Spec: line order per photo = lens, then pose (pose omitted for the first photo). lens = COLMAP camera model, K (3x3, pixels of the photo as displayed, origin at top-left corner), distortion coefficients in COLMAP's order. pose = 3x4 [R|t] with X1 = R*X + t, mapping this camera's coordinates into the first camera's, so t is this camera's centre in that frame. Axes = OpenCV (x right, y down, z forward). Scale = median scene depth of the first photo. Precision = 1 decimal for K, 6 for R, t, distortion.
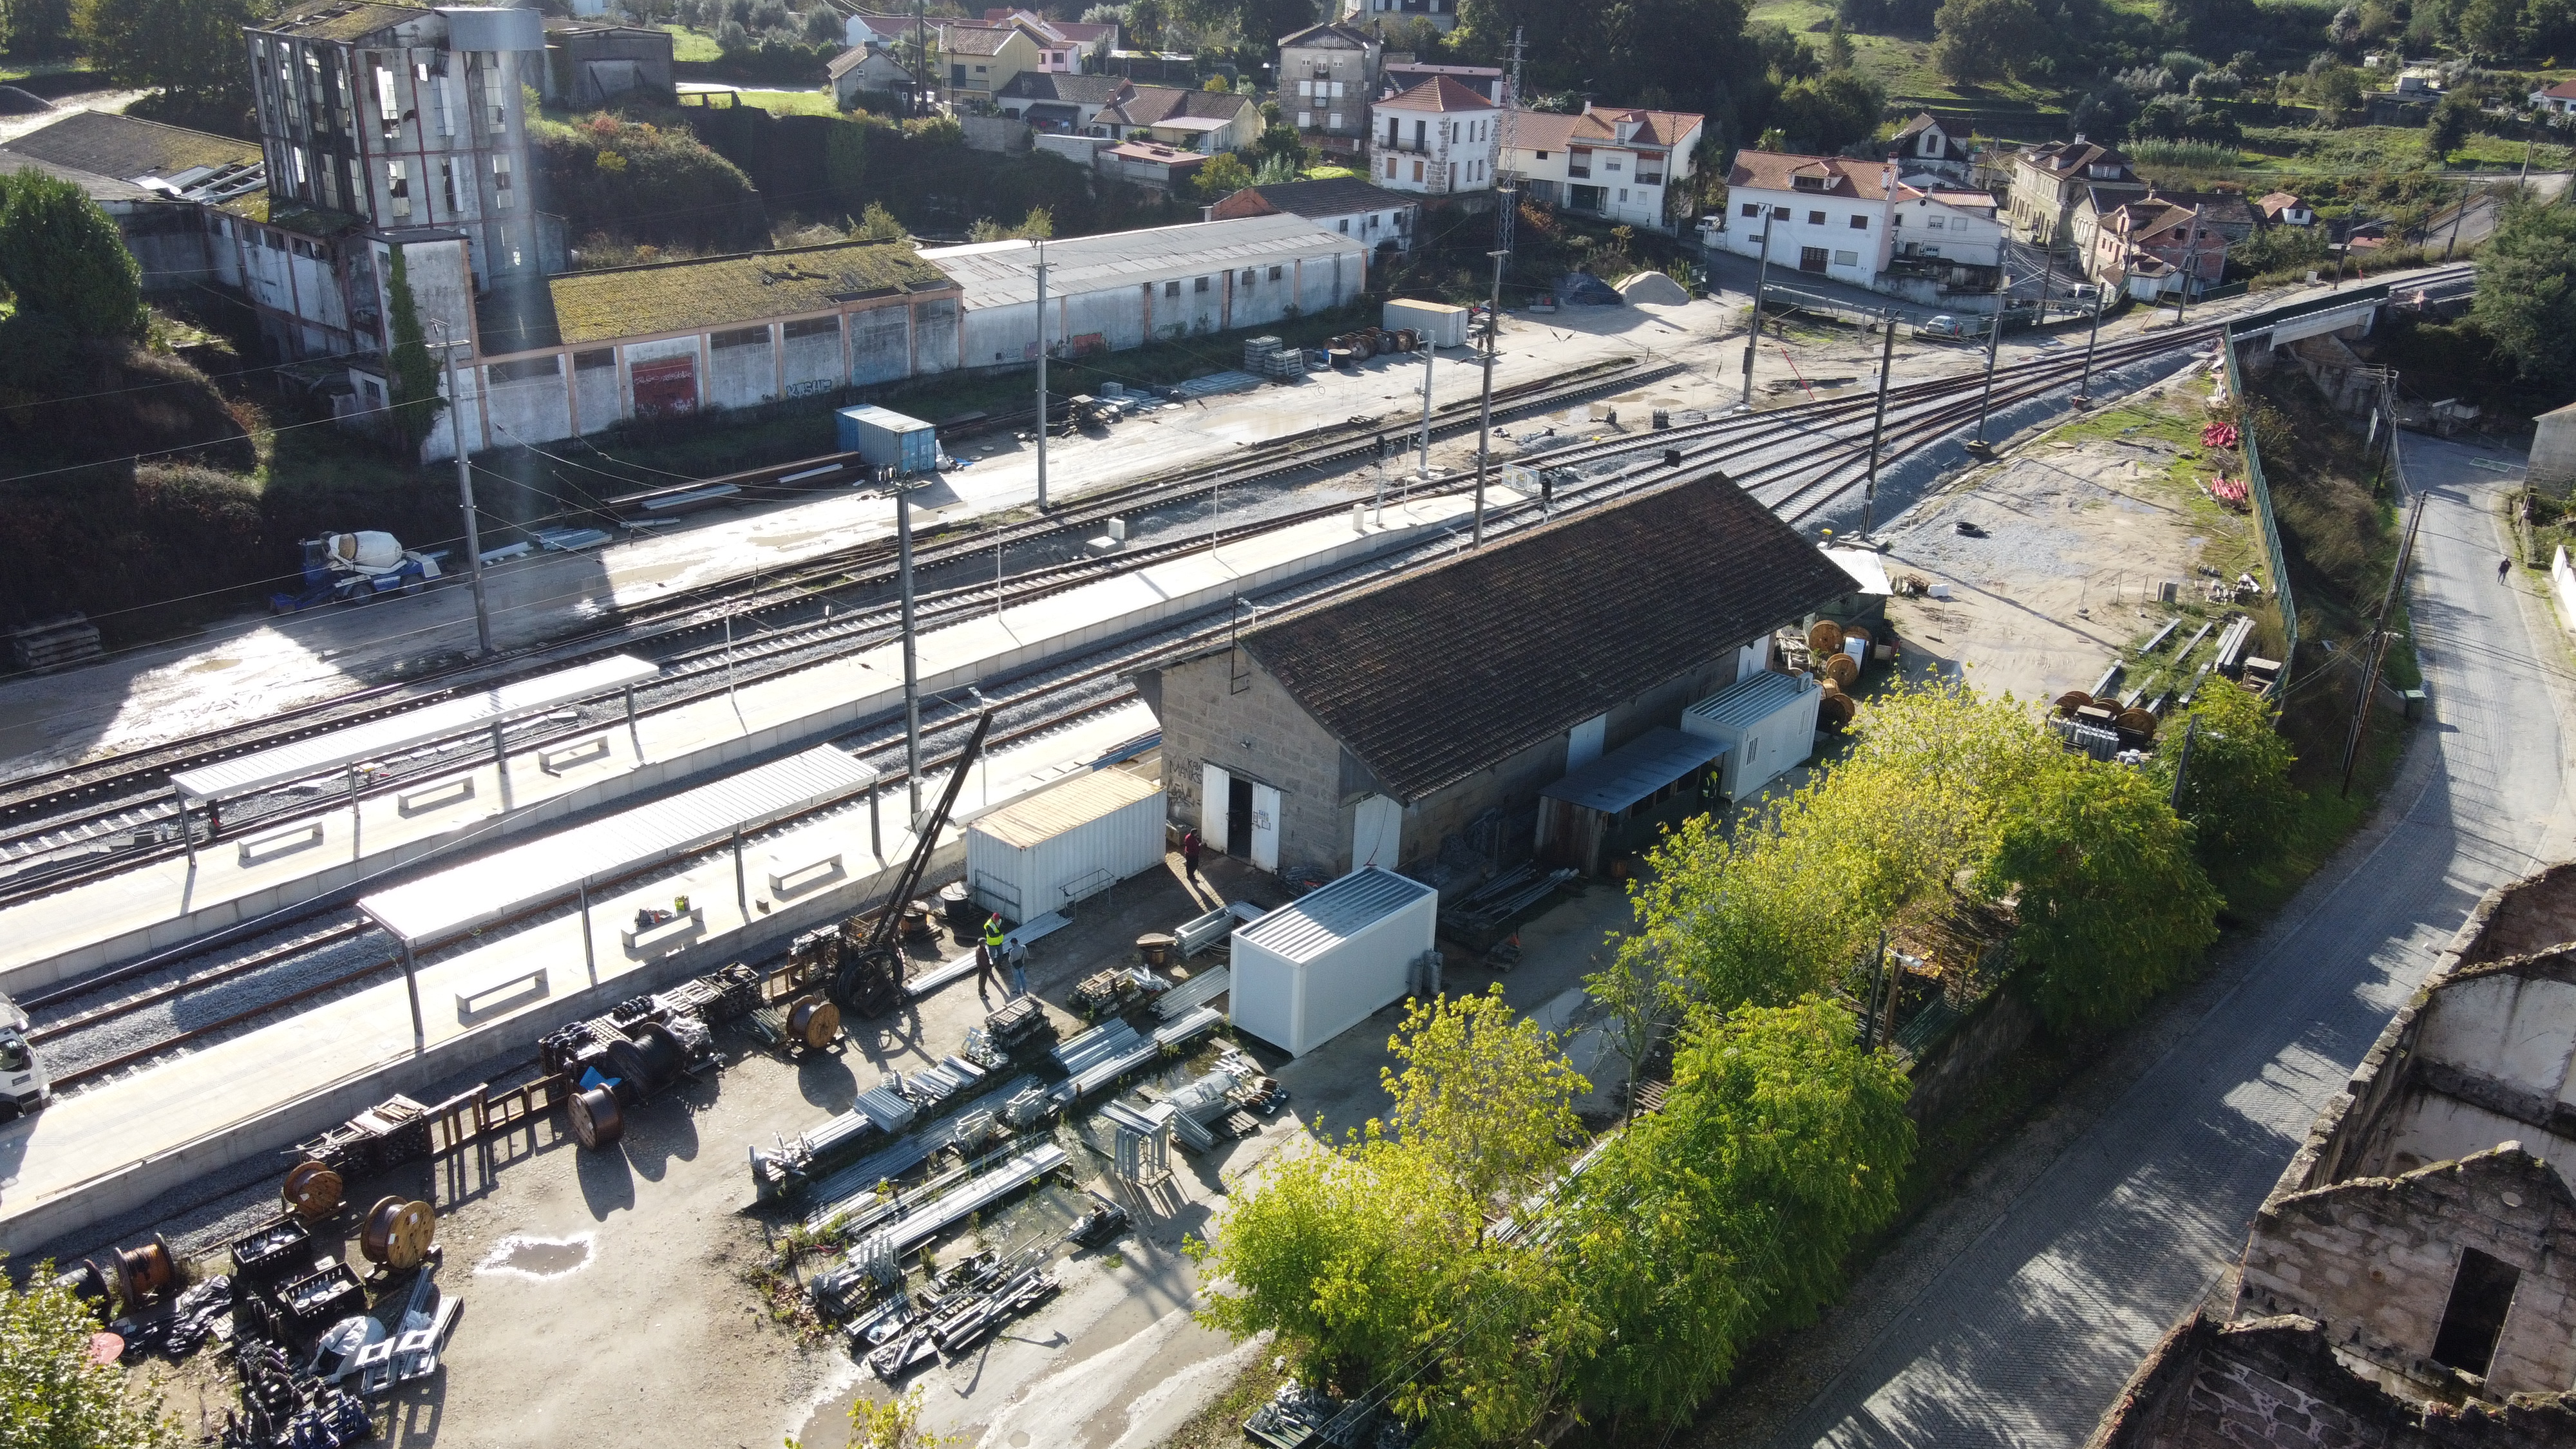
lens RADIAL K [[1977.9, 0, 1283.9], [0, 1977.9, 701.9], [0, 0, 1]] dist [0.002941, 0.031507]
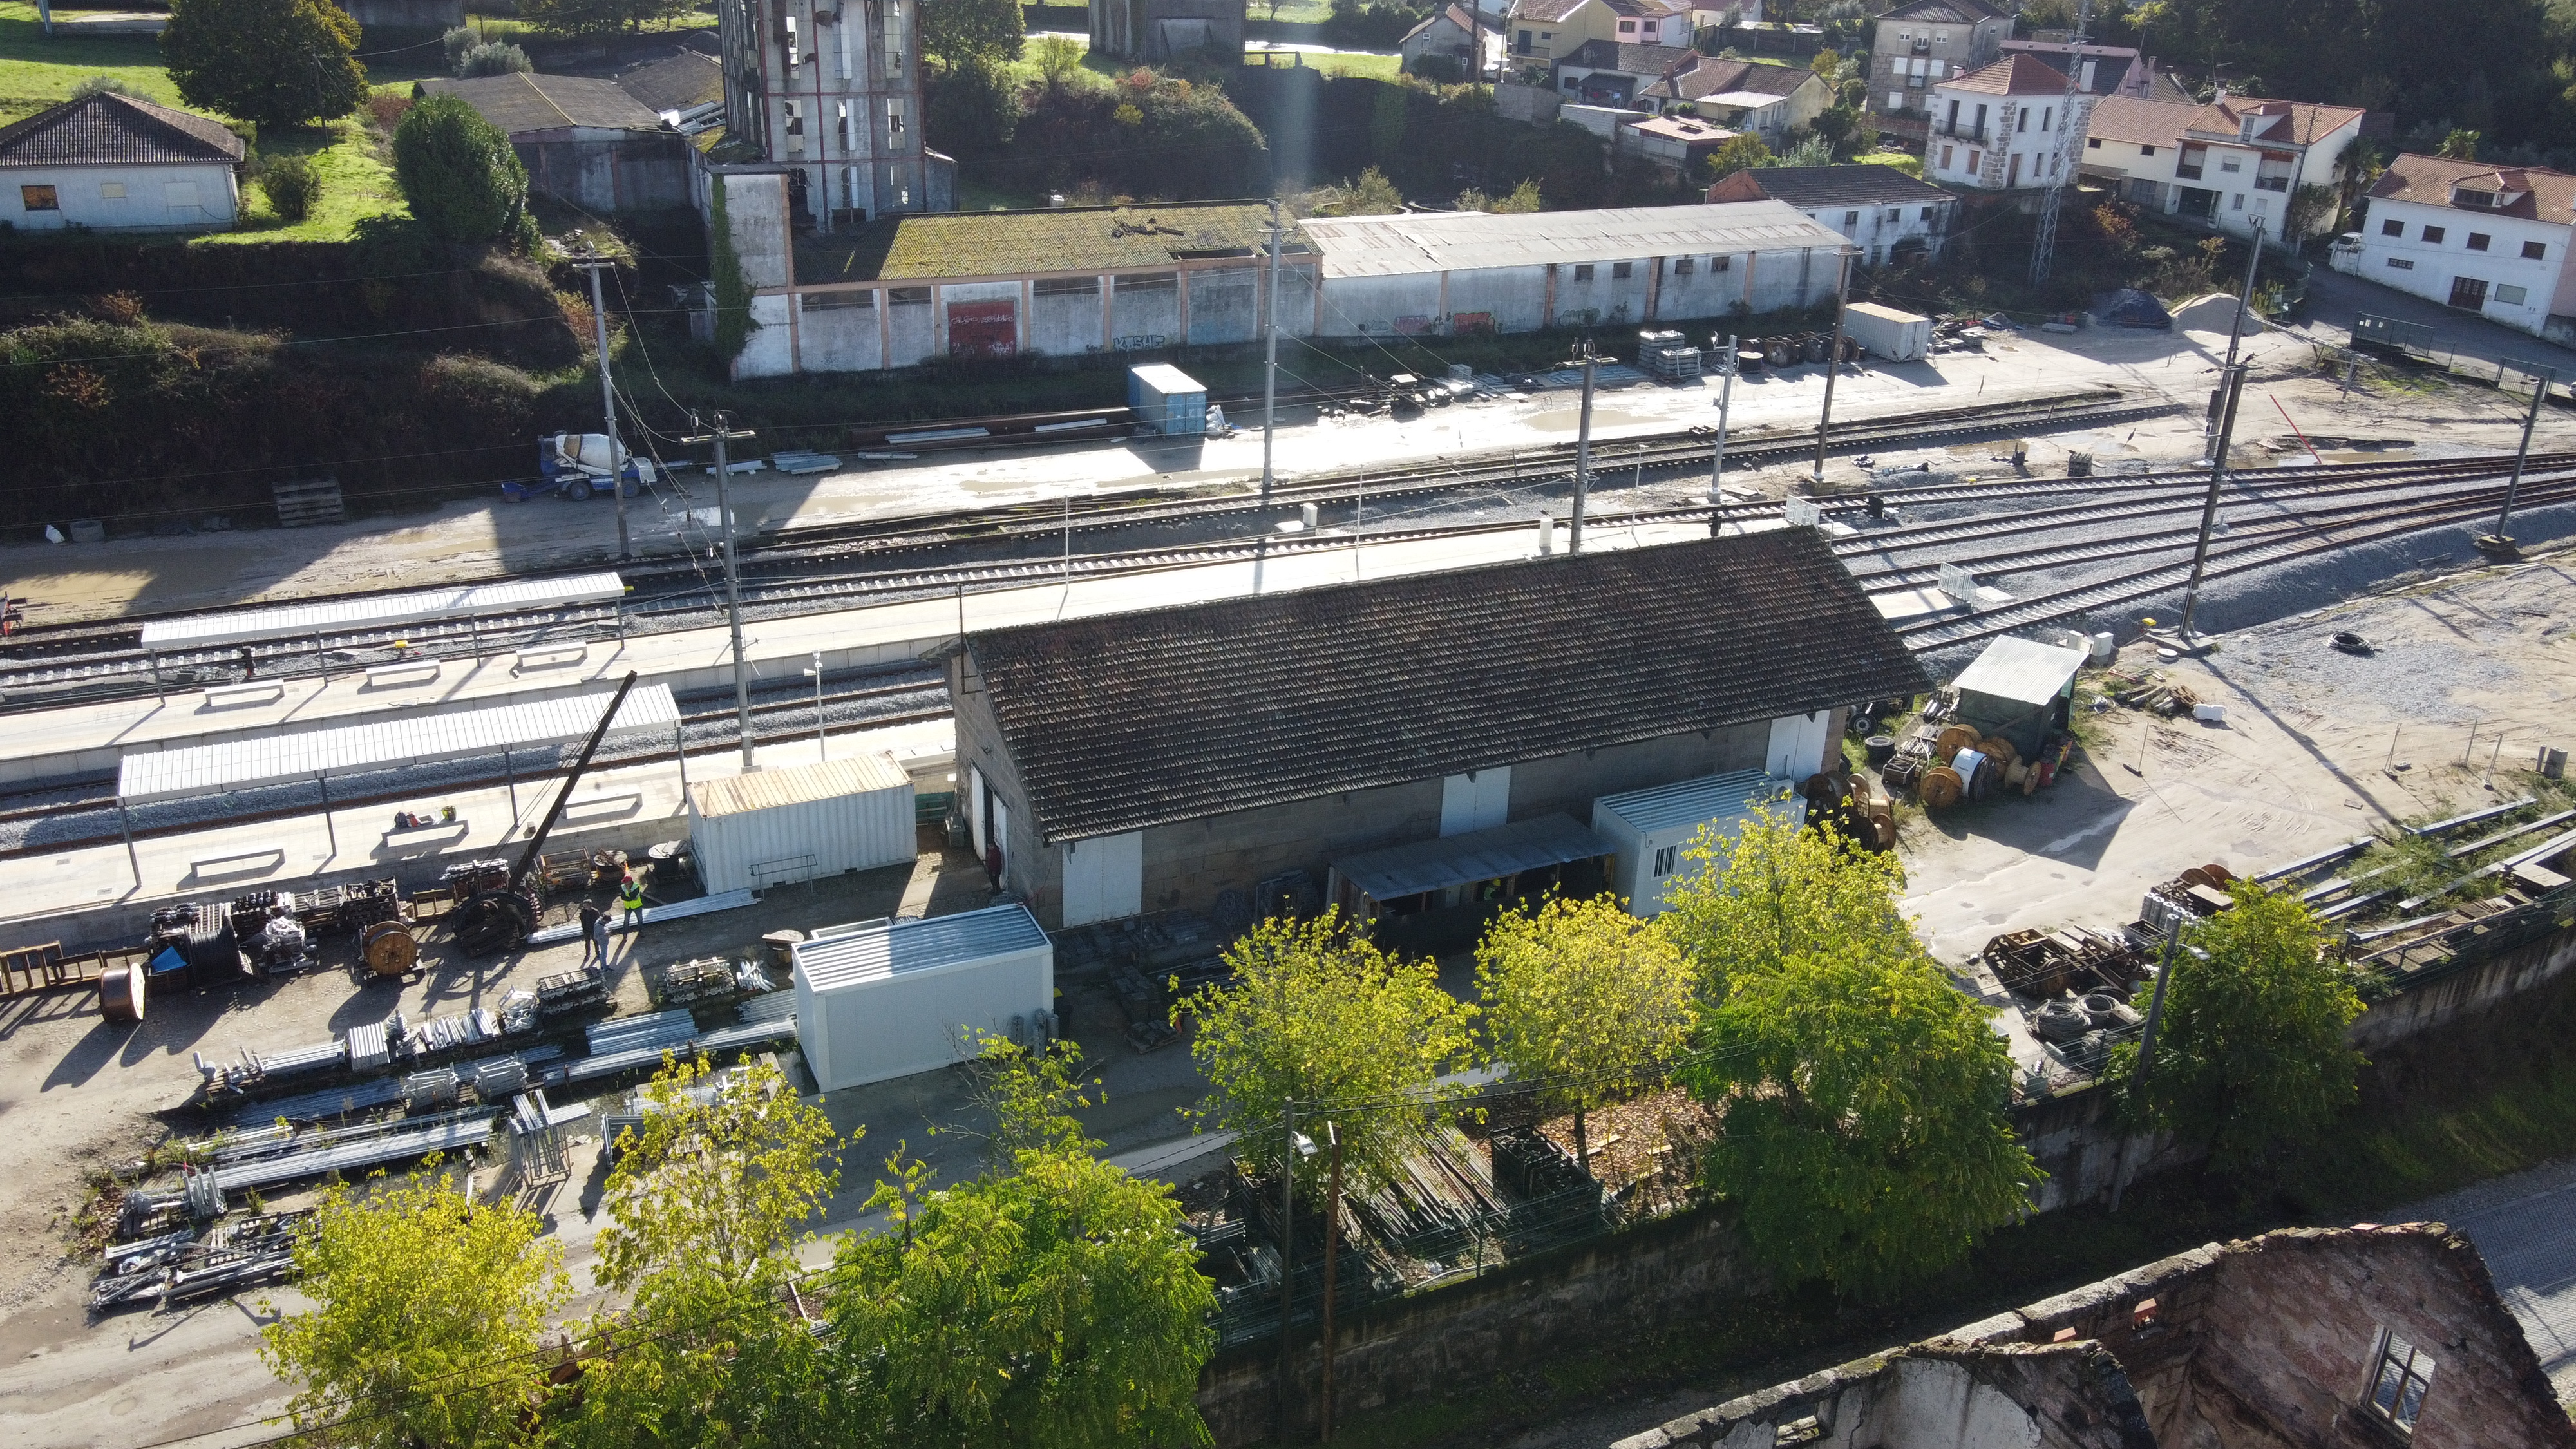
lens RADIAL K [[1977.9, 0, 1283.9], [0, 1977.9, 701.9], [0, 0, 1]] dist [0.002941, 0.031507]
pose [[0.913497, 0.152262, -0.377279, 0.197164], [-0.147953, 0.988162, 0.040568, -0.025577], [0.378990, 0.018760, 0.925211, 0.087411]]
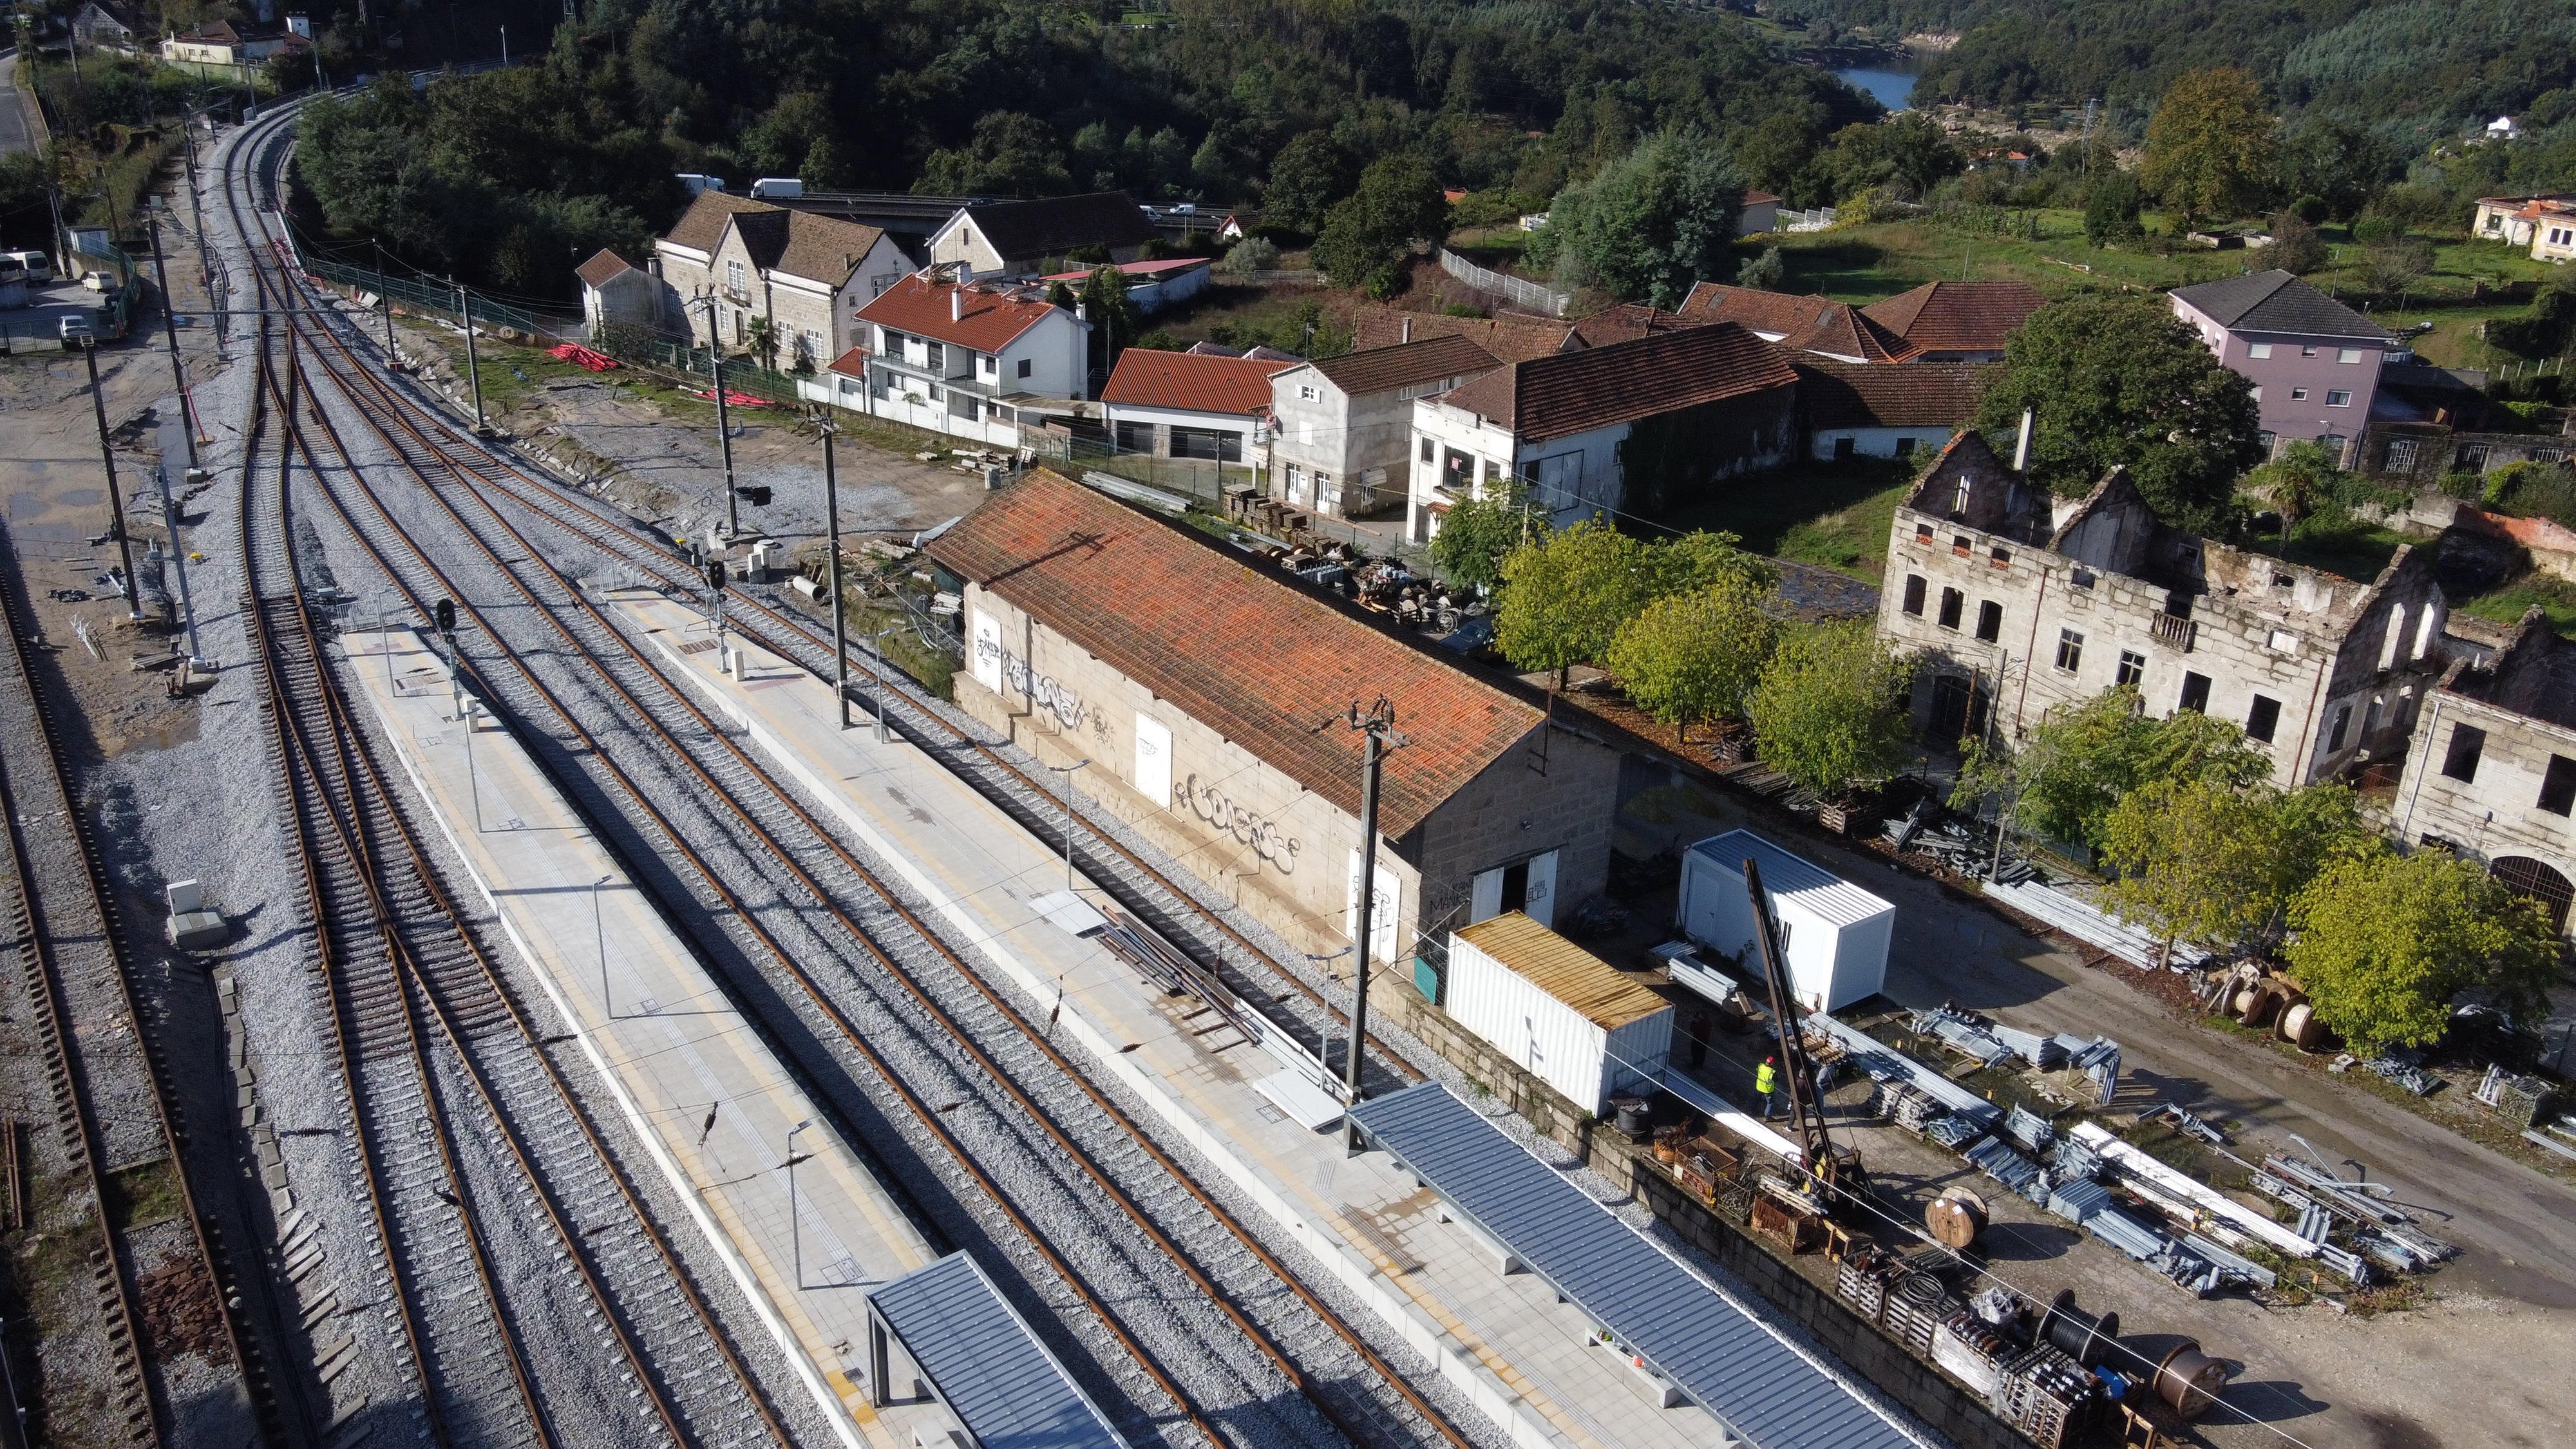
lens RADIAL K [[1977.9, 0, 1283.9], [0, 1977.9, 701.9], [0, 0, 1]] dist [0.002941, 0.031507]
pose [[0.241009, -0.391369, 0.888113, -0.372438], [0.330589, 0.893468, 0.304016, -0.153861], [-0.912483, 0.220330, 0.344716, 0.337063]]
